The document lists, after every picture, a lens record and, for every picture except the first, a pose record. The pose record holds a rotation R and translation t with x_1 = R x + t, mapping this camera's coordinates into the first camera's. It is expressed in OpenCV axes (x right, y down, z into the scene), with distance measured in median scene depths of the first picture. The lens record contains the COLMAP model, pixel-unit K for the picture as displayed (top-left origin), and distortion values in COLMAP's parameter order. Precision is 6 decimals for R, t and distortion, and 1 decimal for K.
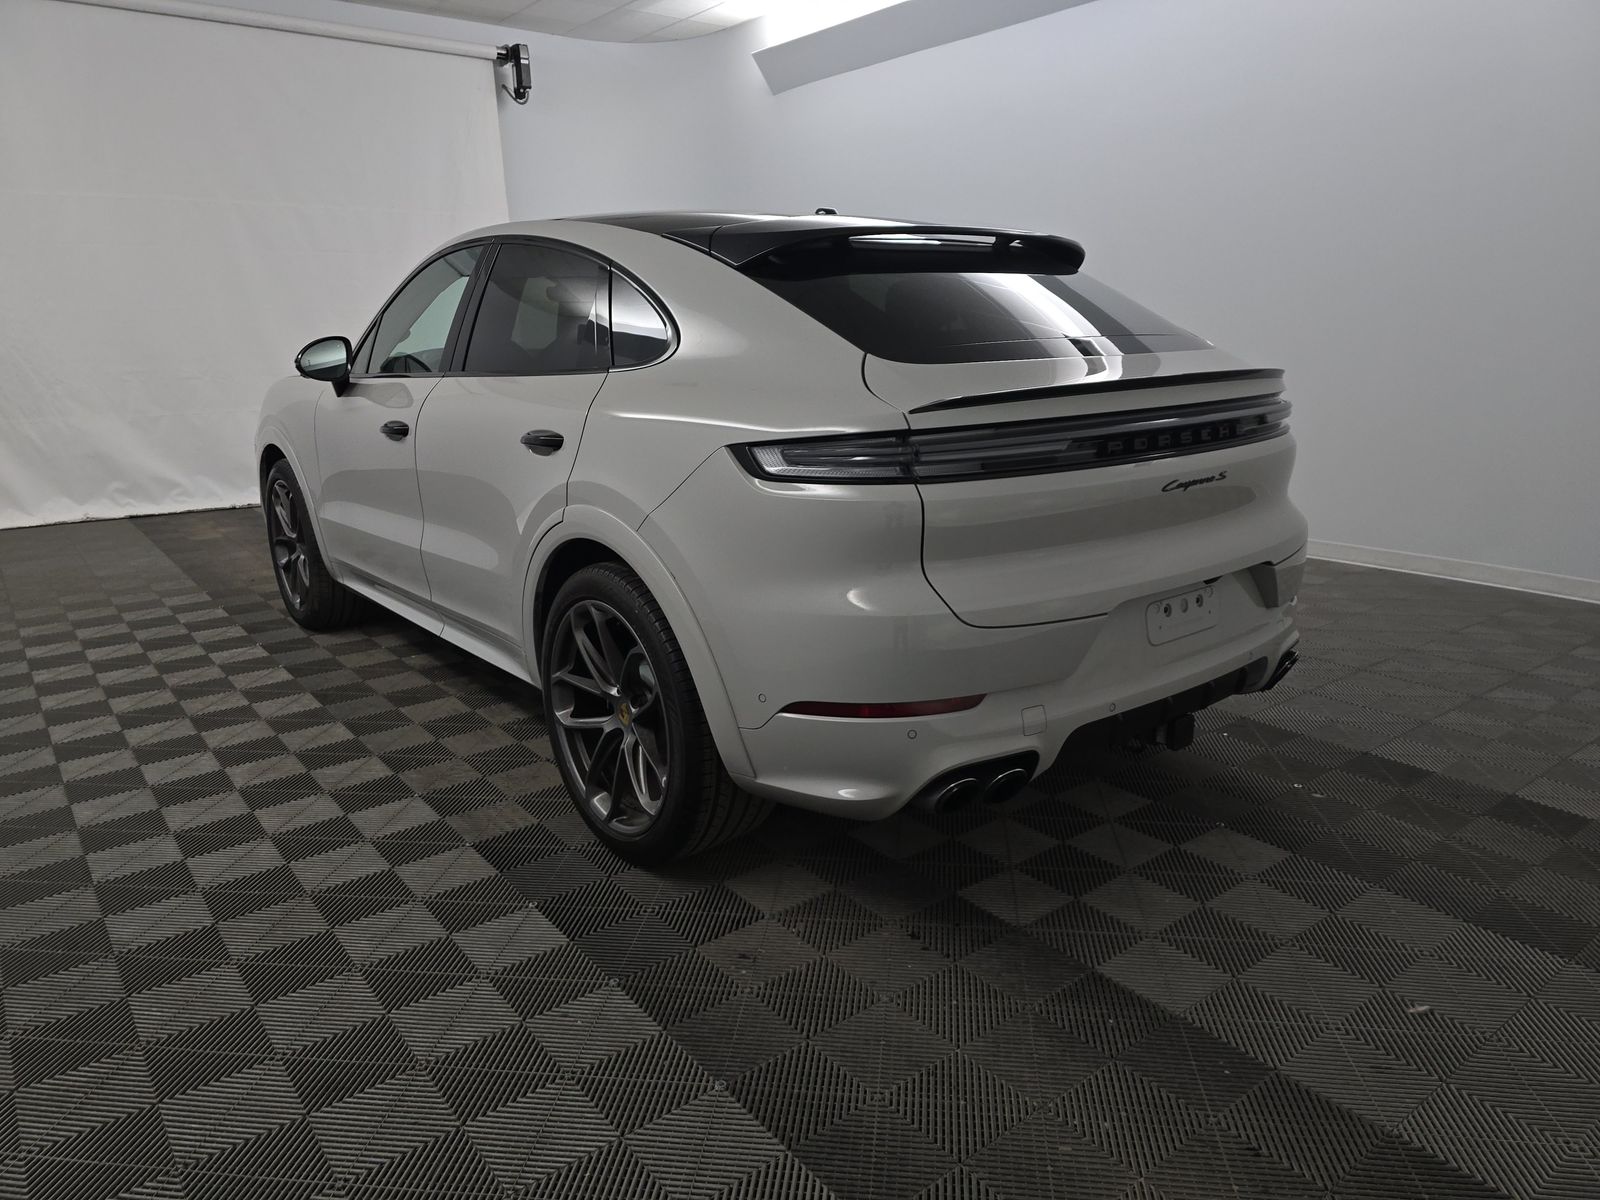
lens RADIAL K [[1094.3, 0, 800.0], [0, 1094.3, 600.0], [0, 0, 1]] dist [-0.009278, -0.002299]
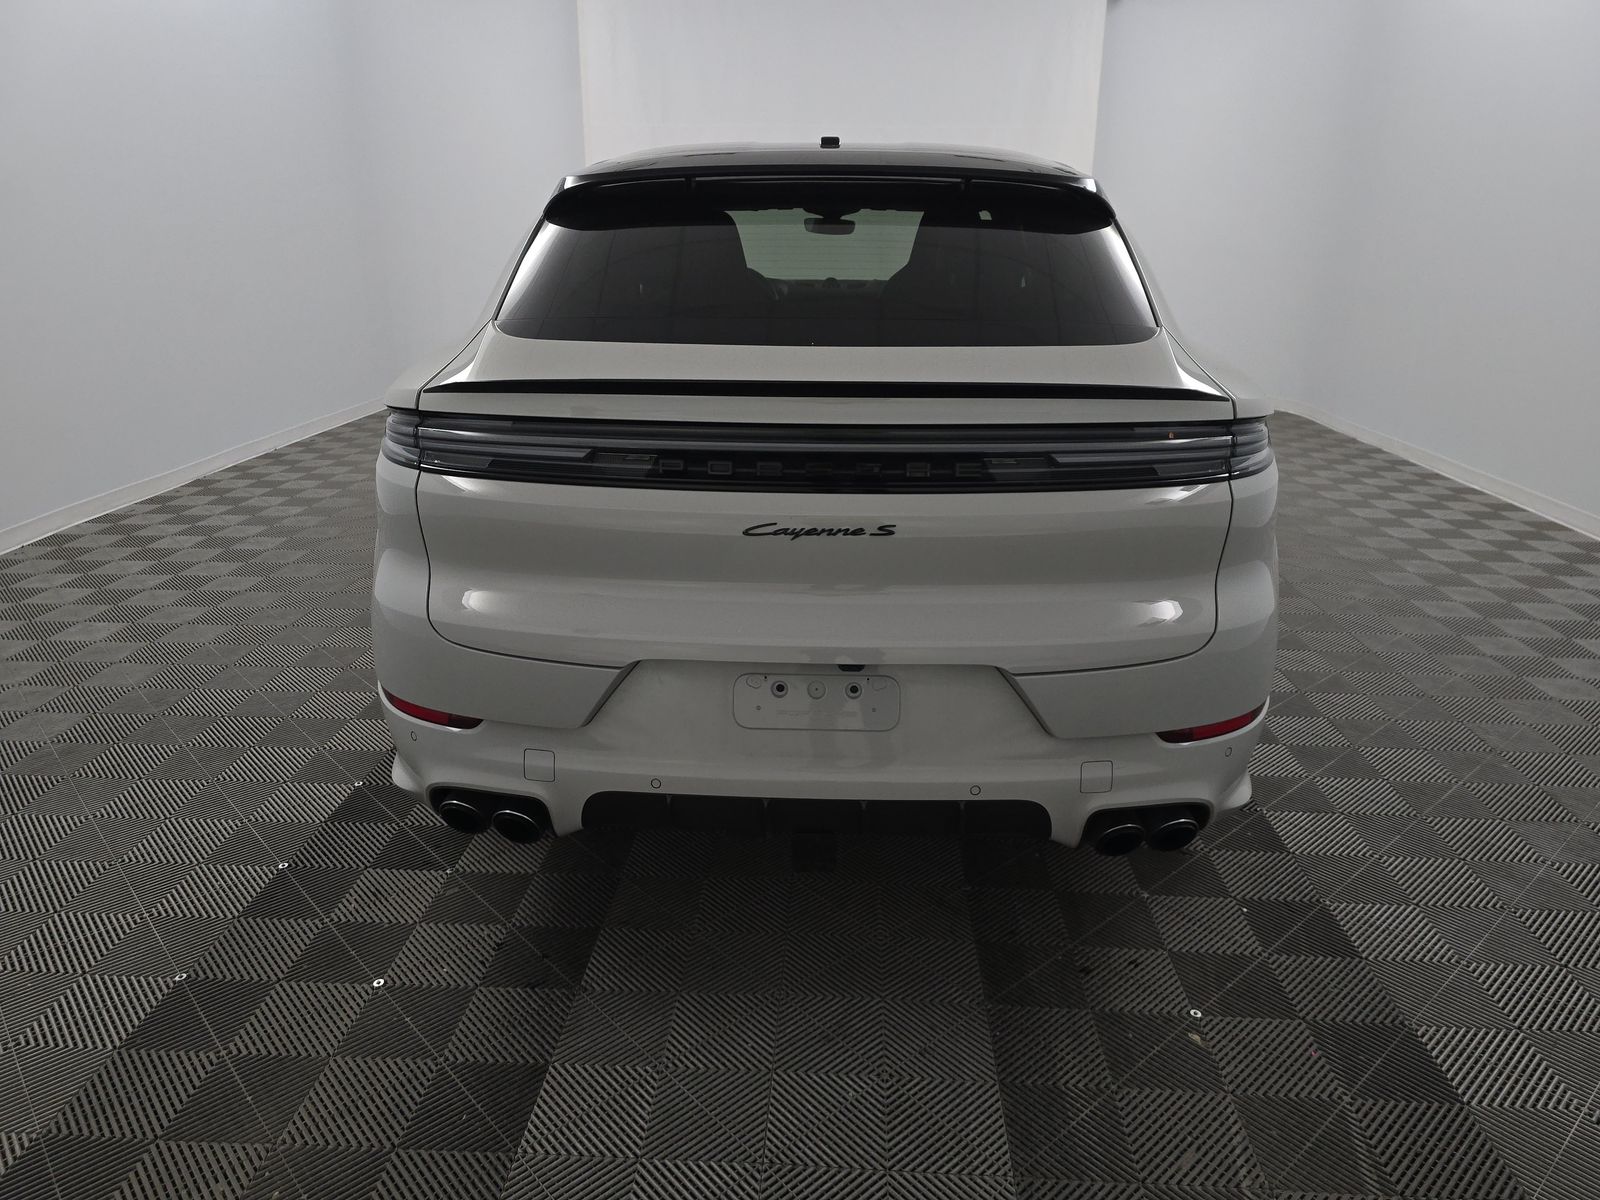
lens RADIAL K [[1094.3, 0, 800.0], [0, 1094.3, 600.0], [0, 0, 1]] dist [-0.009278, -0.002299]
pose [[0.758403, 0.232656, -0.608848, 0.814397], [-0.185316, 0.972540, 0.140796, -0.165713], [0.624887, 0.006049, 0.780692, 0.429926]]
